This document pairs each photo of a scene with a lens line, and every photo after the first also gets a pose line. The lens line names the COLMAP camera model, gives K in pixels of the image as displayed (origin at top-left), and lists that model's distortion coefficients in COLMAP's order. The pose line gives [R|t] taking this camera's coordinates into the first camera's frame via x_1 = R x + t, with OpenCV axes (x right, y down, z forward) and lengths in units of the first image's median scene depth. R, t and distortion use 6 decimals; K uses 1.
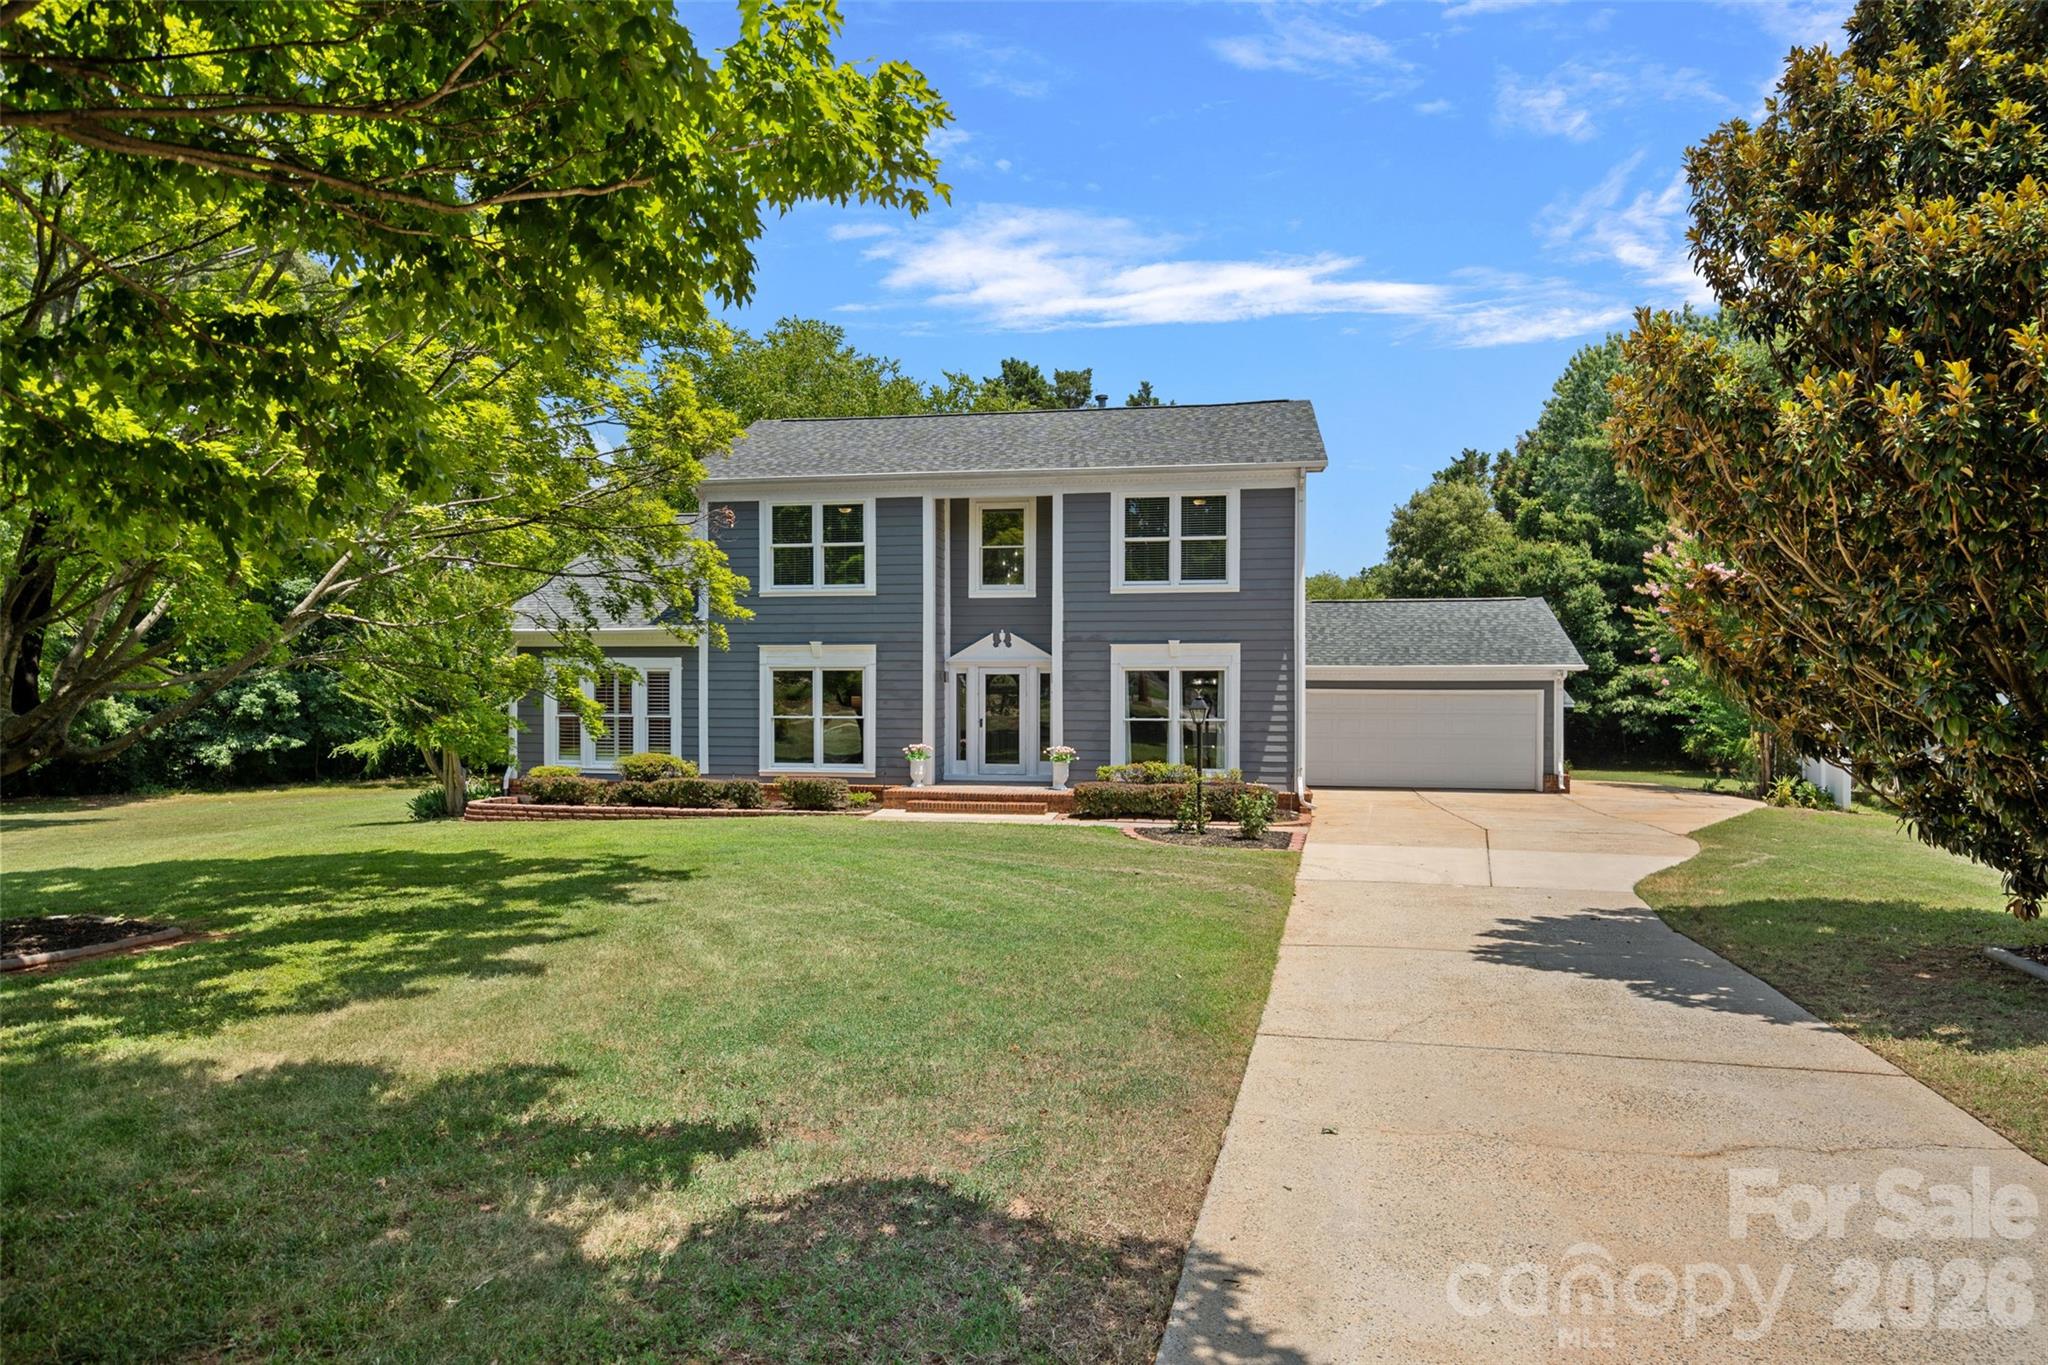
lens RADIAL K [[1156.1, 0, 1017.3], [0, 1156.1, 677.6], [0, 0, 1]] dist [-0.008155, -0.000106]
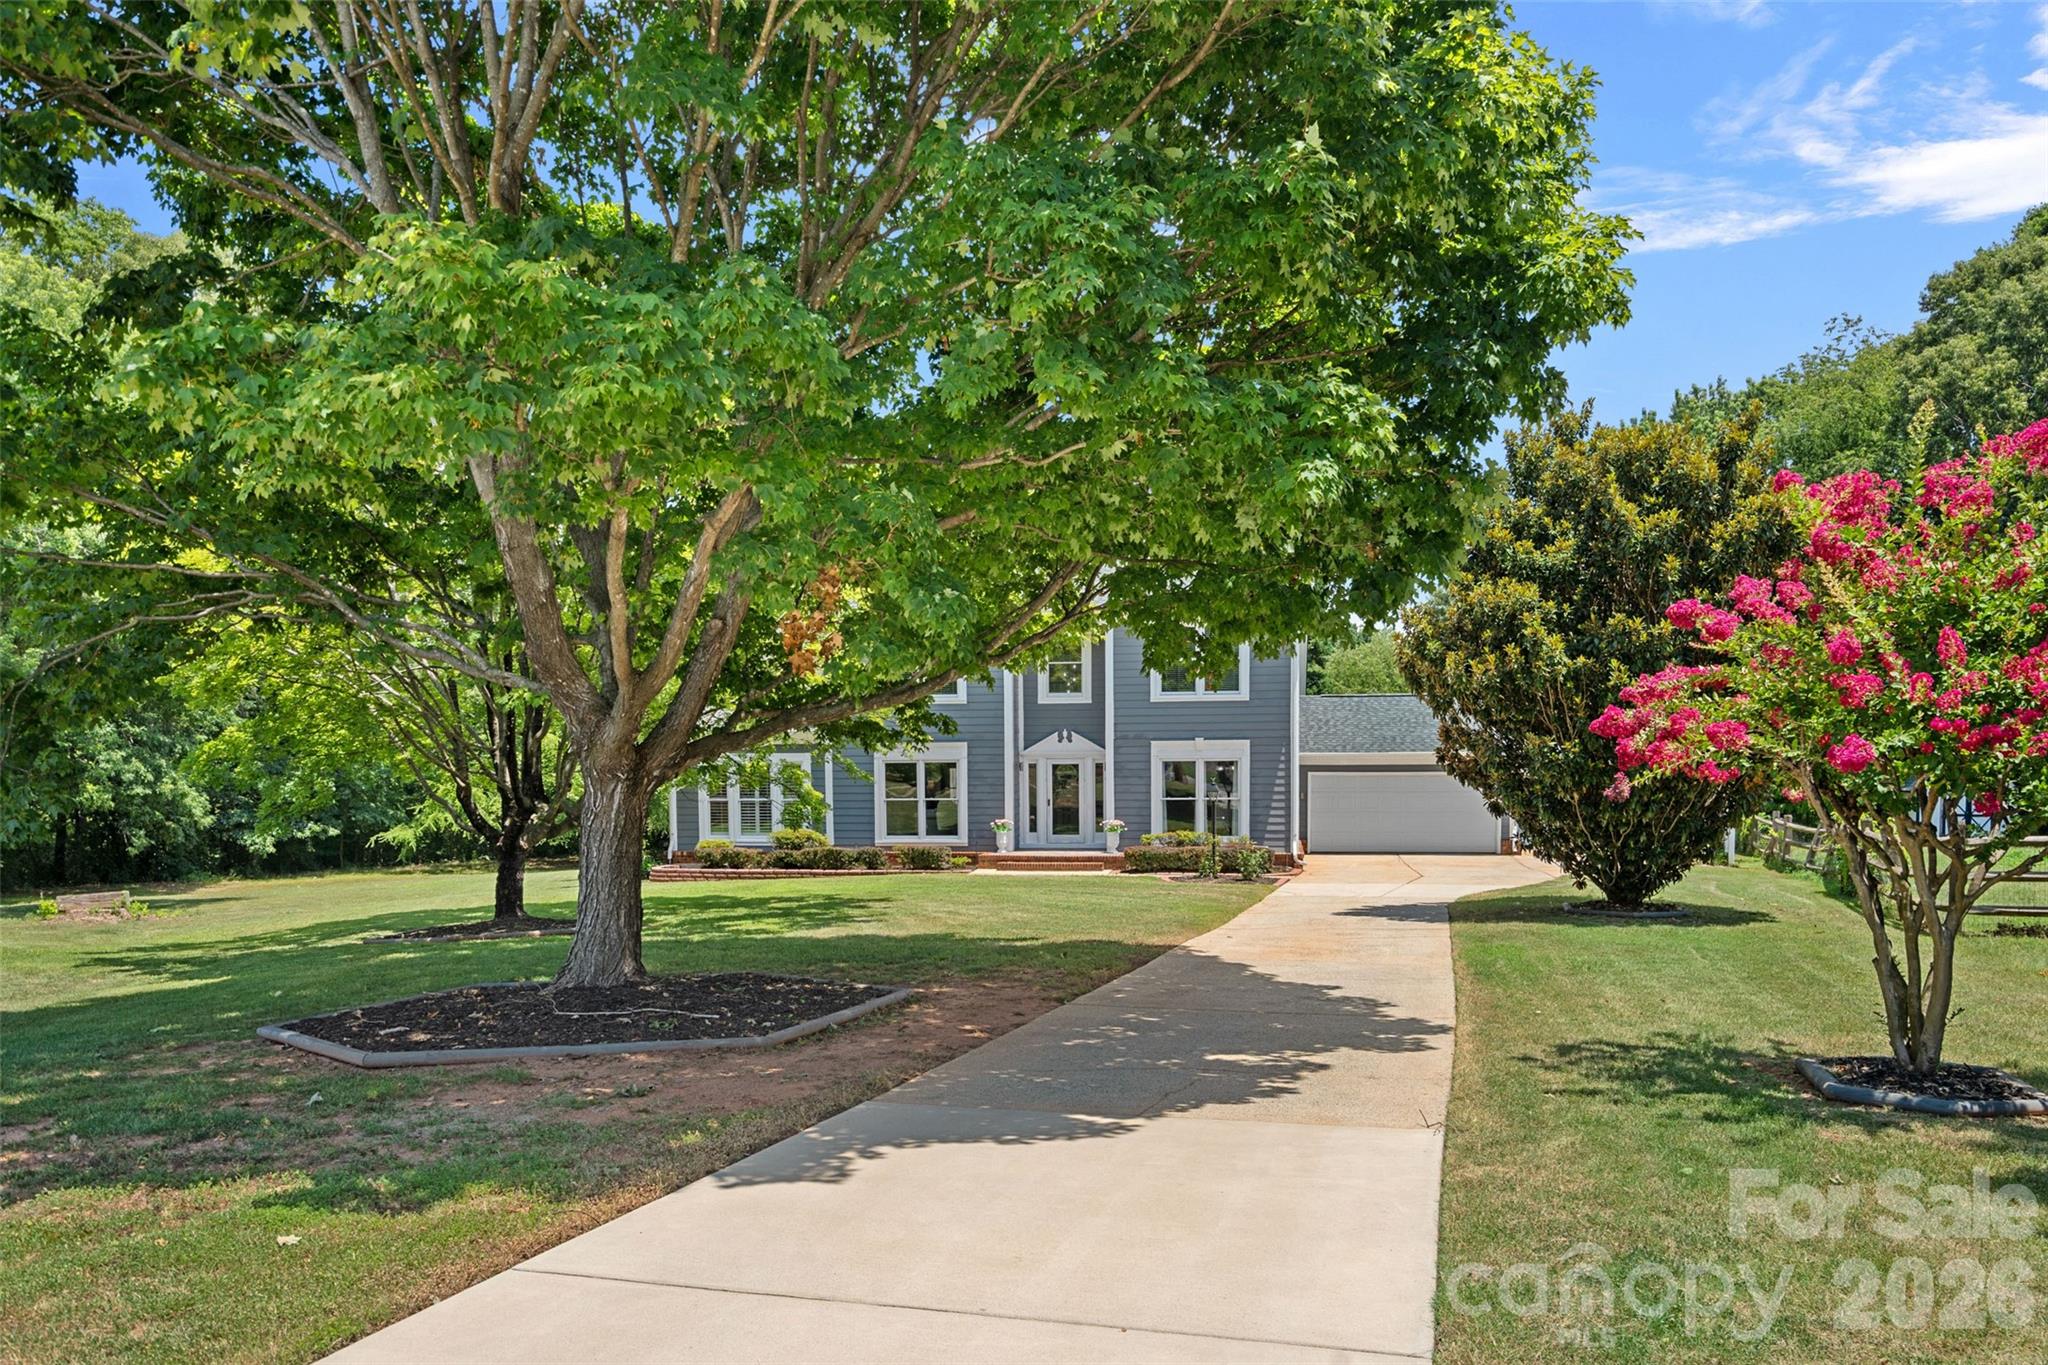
lens RADIAL K [[1365.6, 0, 1038.7], [0, 1365.6, 808.4], [0, 0, 1]] dist [-0.003154, -0.000107]
pose [[0.999953, -0.009624, 0.001277, -0.046531], [0.009561, 0.999050, 0.042507, -0.019231], [-0.001685, -0.042493, 0.999095, -0.520978]]
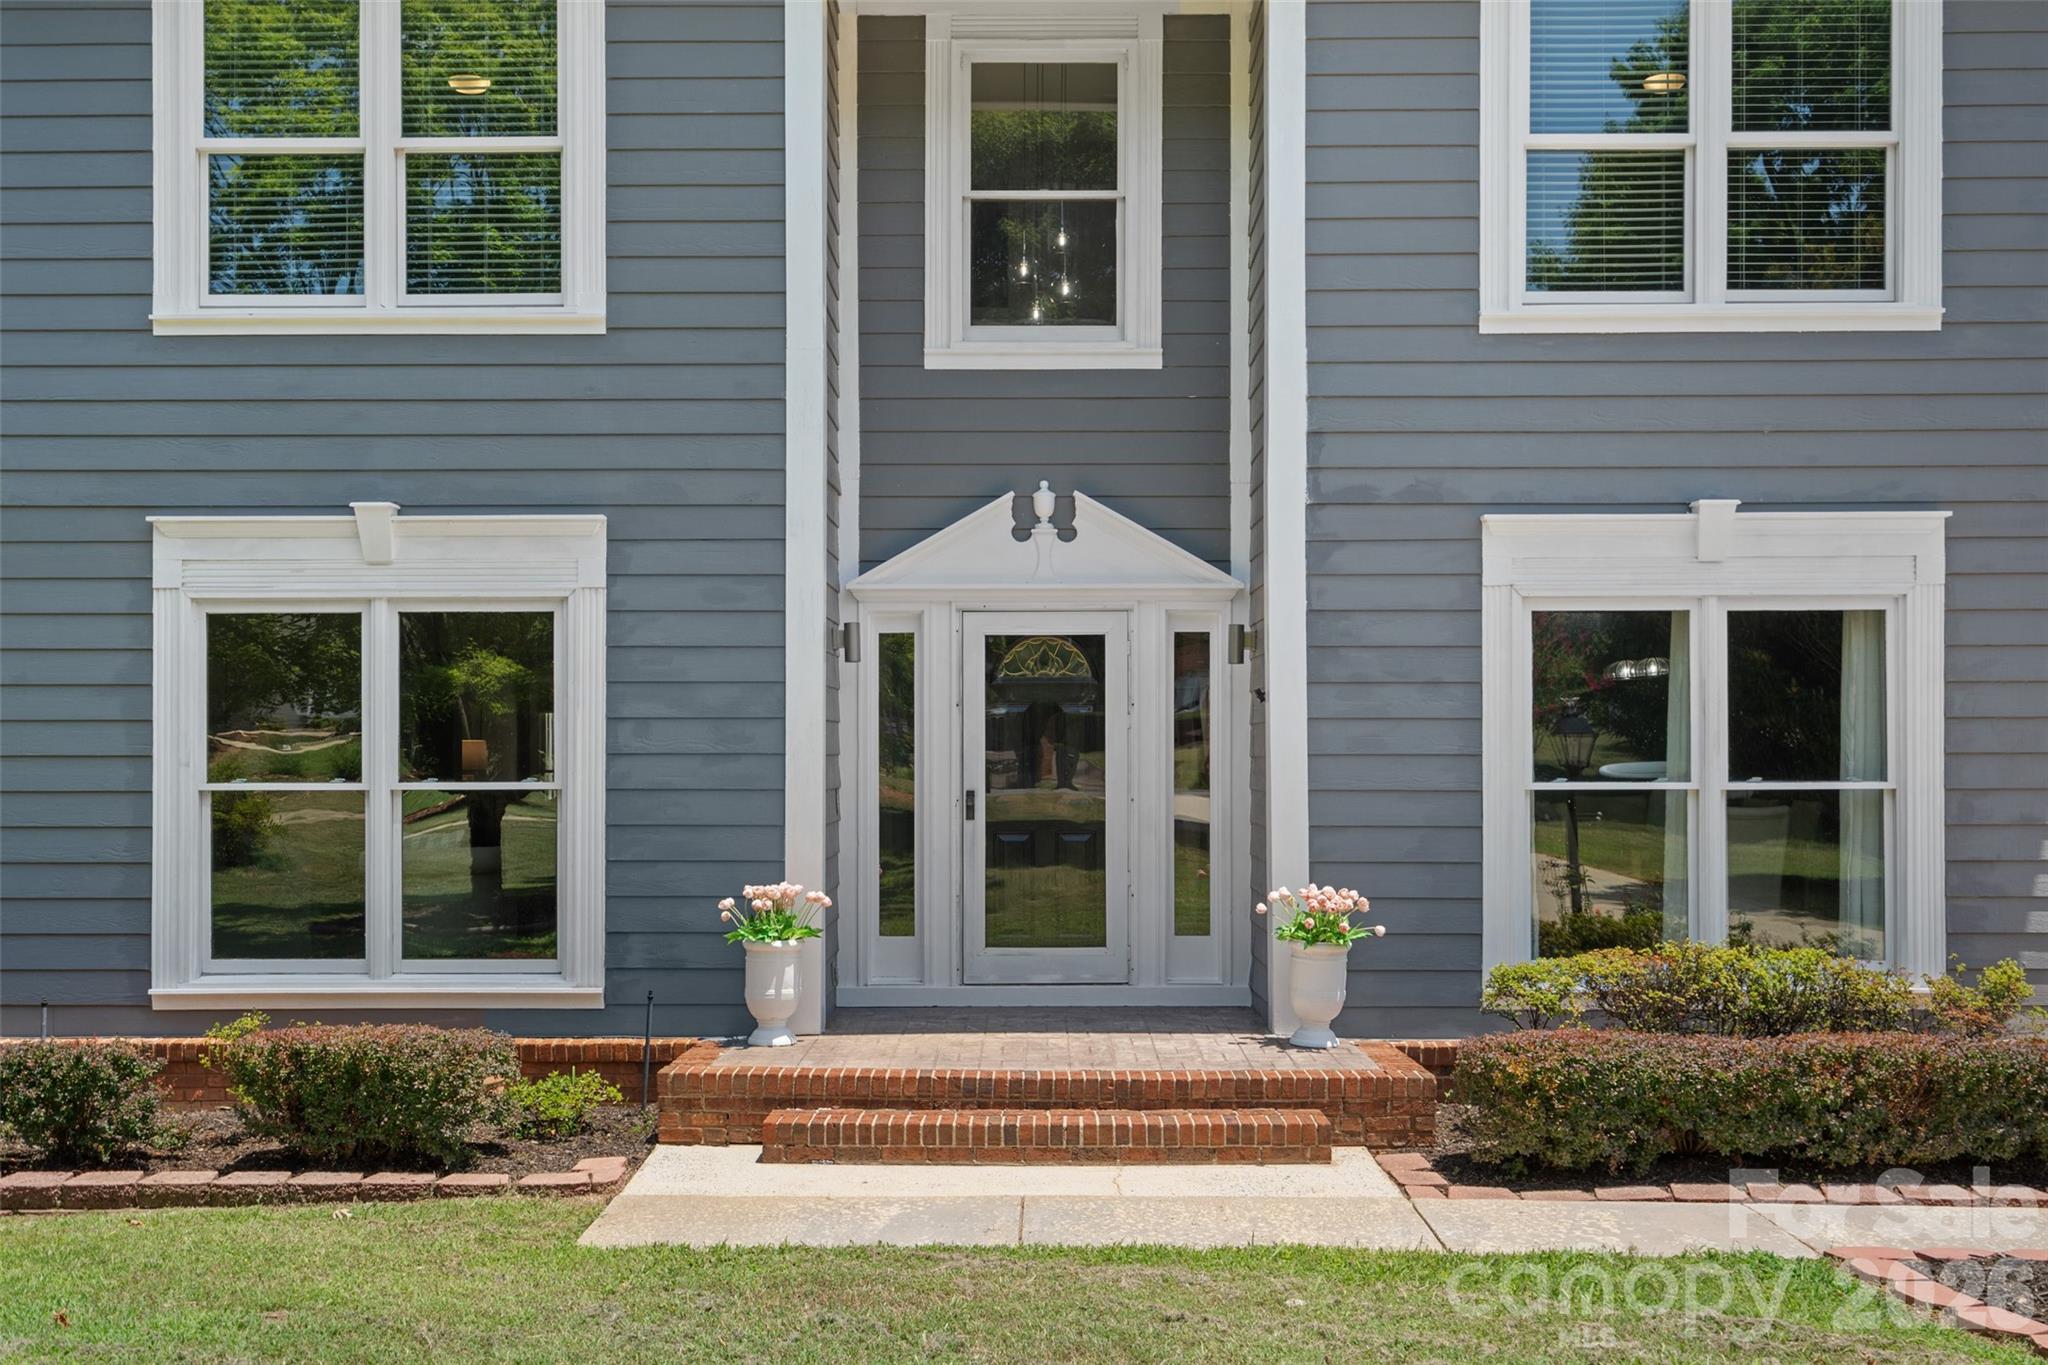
lens RADIAL K [[2061.3, 0, 1028.0], [0, 2061.3, 699.2], [0, 0, 1]] dist [0.011278, 0.000000]
pose [[0.986626, 0.000209, 0.162998, -0.105338], [0.002429, 0.999869, -0.015983, 0.022393], [-0.162980, 0.016165, 0.986497, 0.517631]]
